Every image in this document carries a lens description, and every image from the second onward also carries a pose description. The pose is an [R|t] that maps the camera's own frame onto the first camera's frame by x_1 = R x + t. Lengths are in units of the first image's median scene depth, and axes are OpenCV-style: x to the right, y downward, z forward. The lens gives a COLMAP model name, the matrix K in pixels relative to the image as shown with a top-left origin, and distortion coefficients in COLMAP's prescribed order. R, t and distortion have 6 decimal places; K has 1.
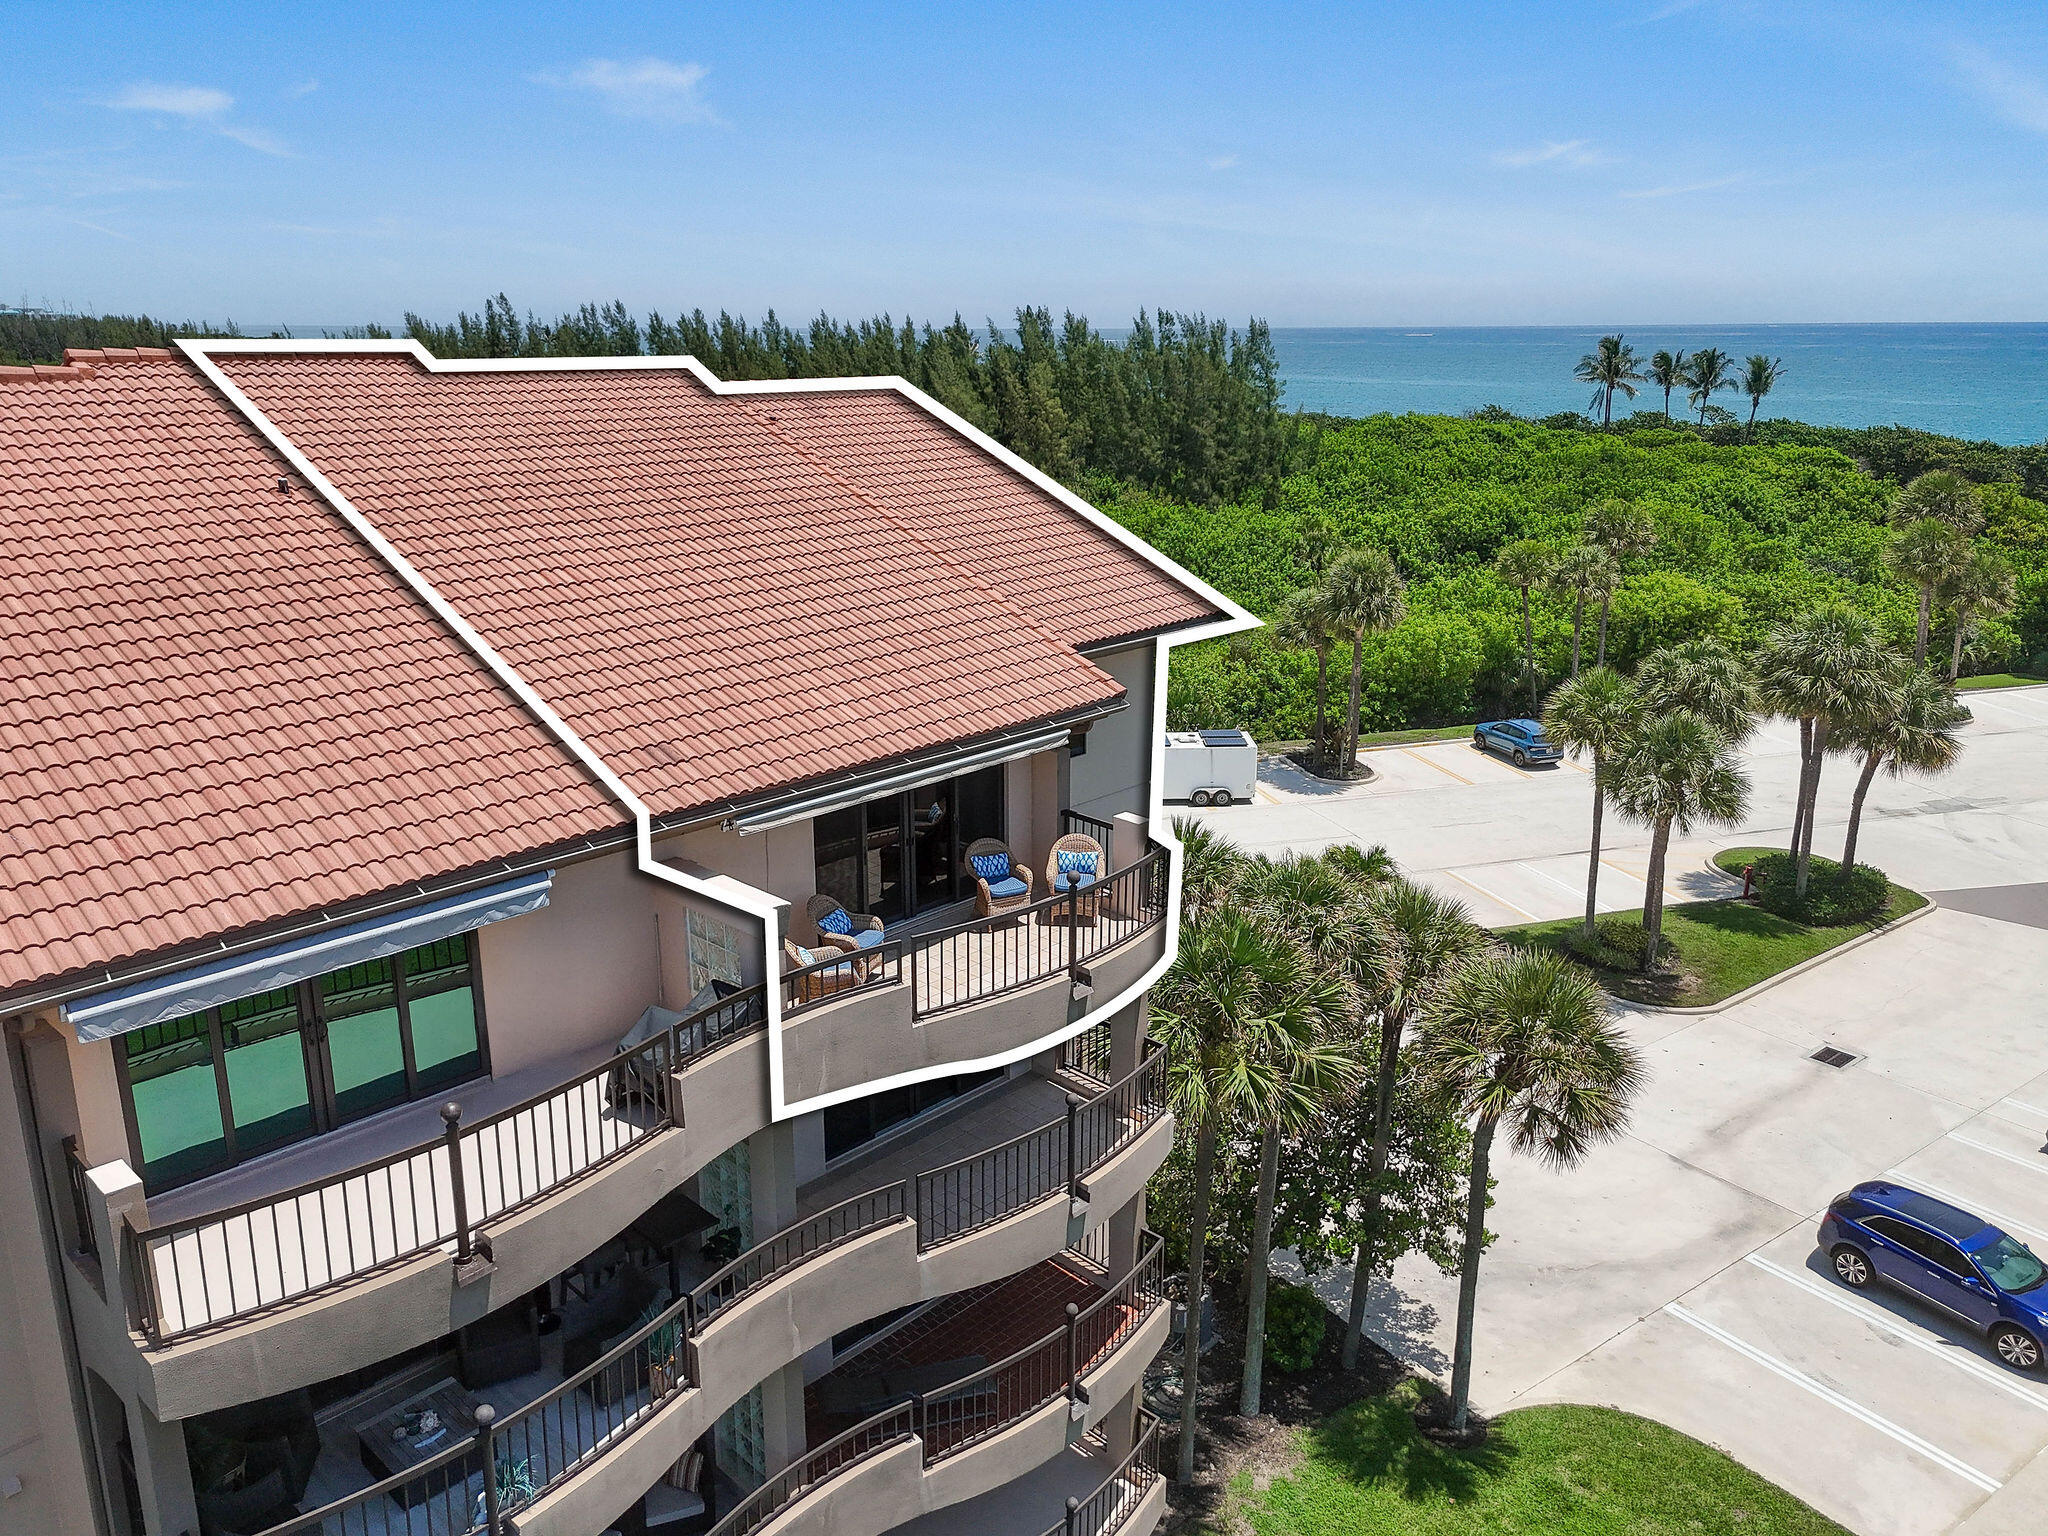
lens RADIAL K [[1512.7, 0, 1028.2], [0, 1512.7, 763.9], [0, 0, 1]] dist [0.096180, -0.088887]
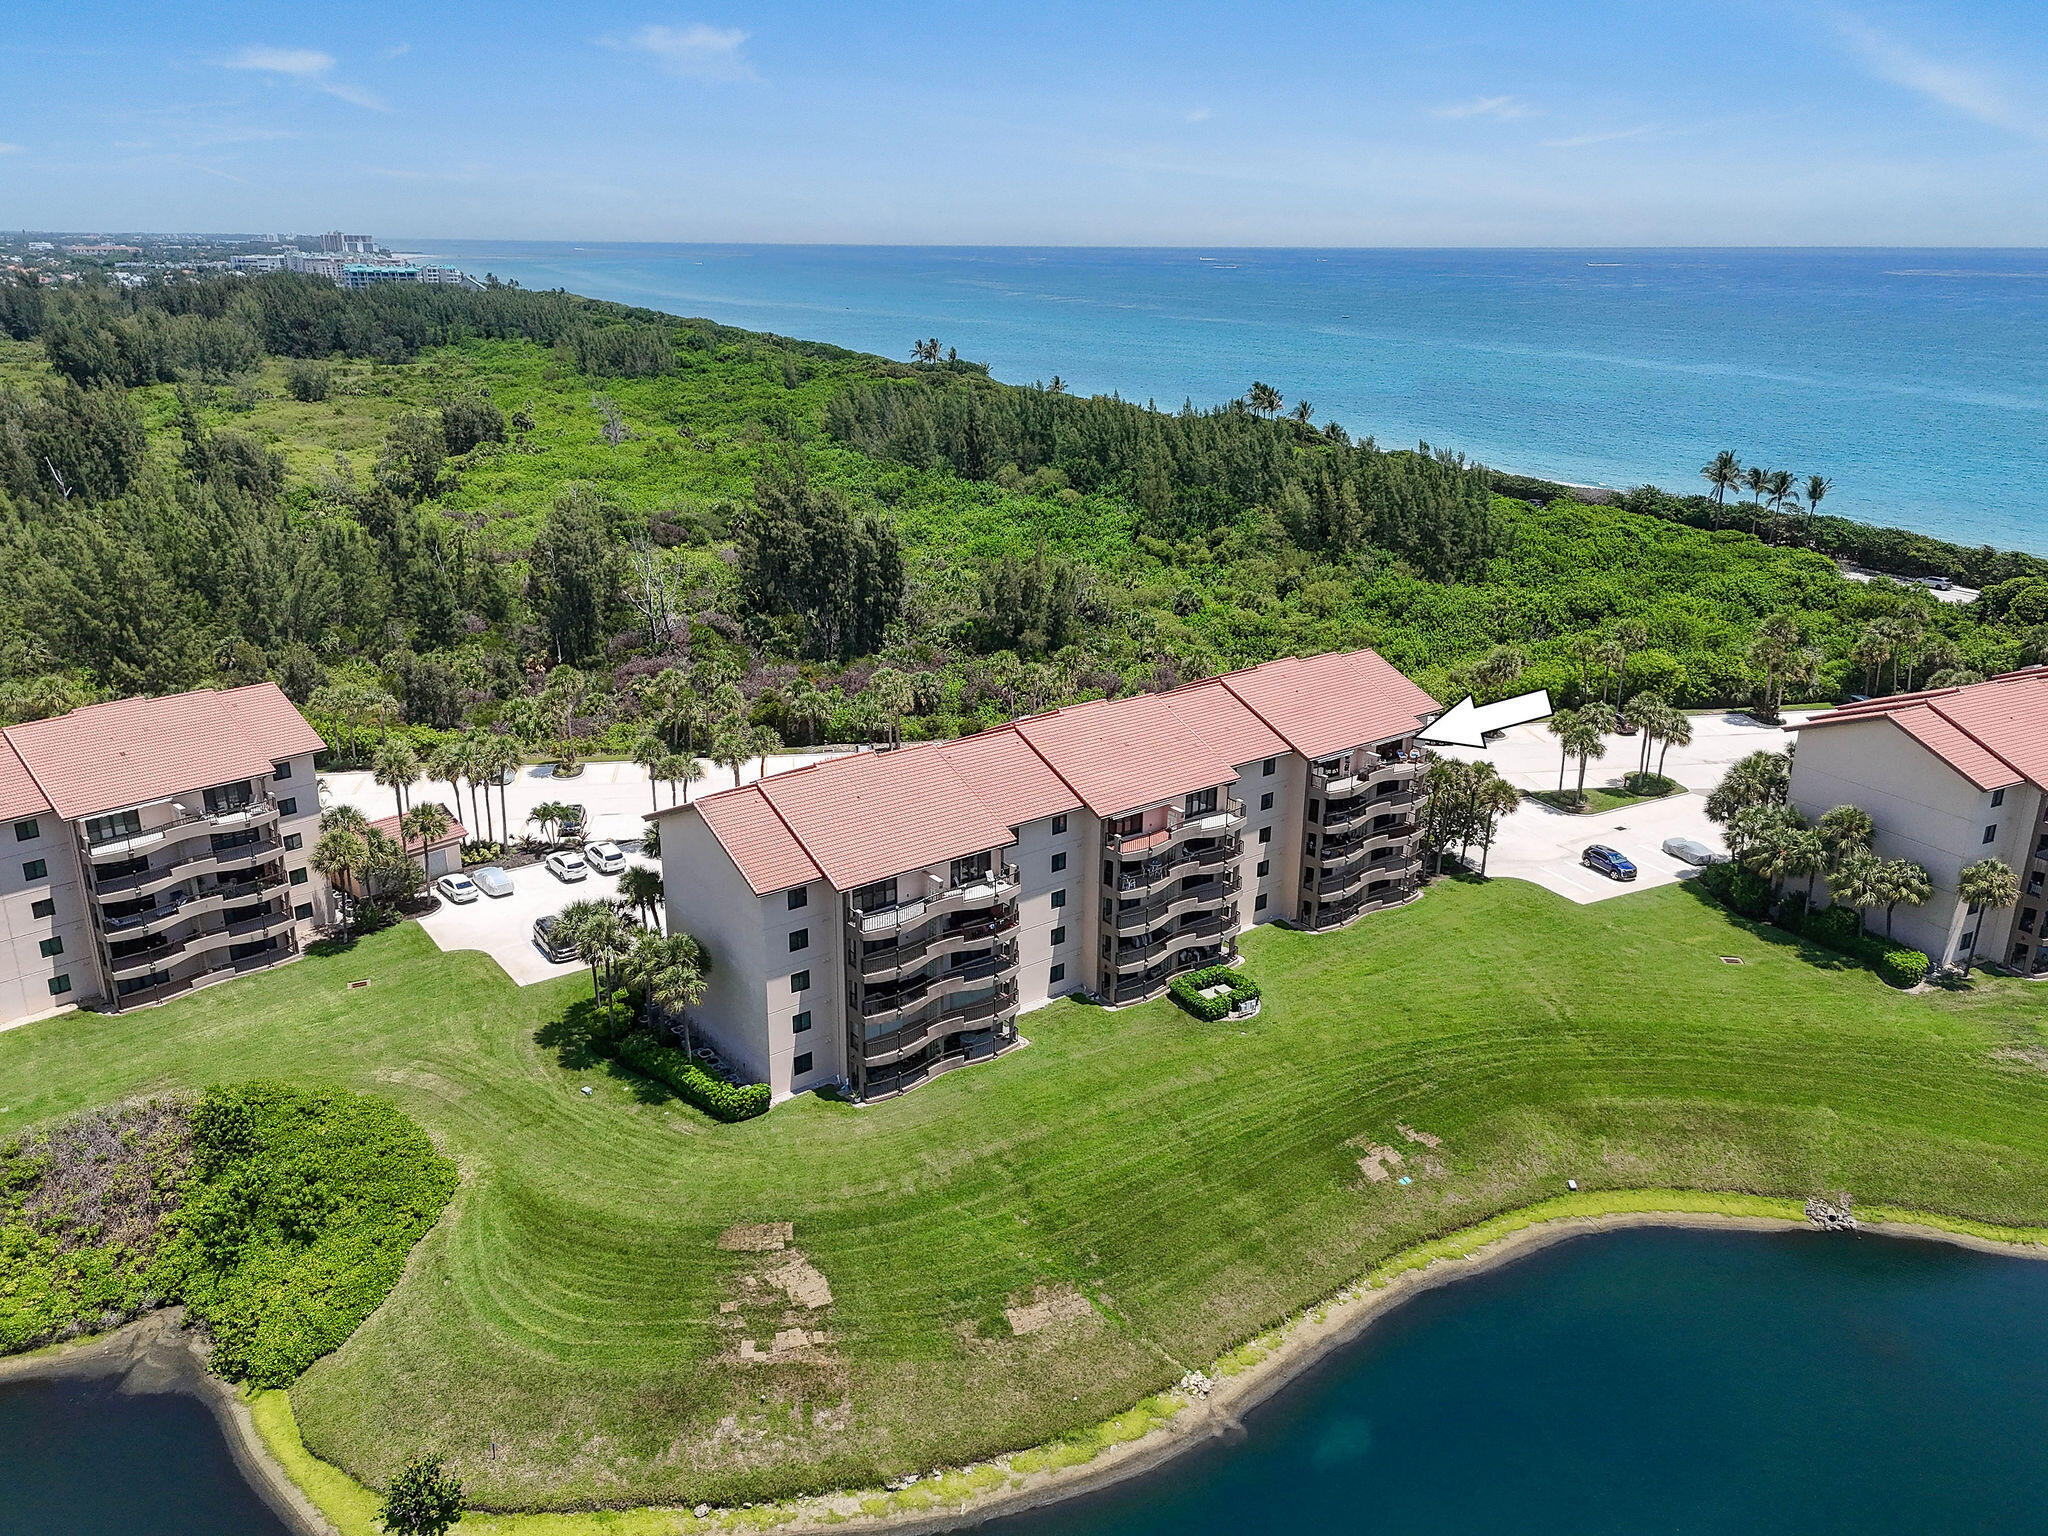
lens RADIAL K [[1512.7, 0, 1028.2], [0, 1512.7, 763.9], [0, 0, 1]] dist [0.096180, -0.088887]
pose [[0.988896, 0.052498, -0.139028, -0.254964], [-0.045704, 0.997620, 0.051624, -0.055576], [0.141407, -0.044696, 0.988942, -2.068091]]
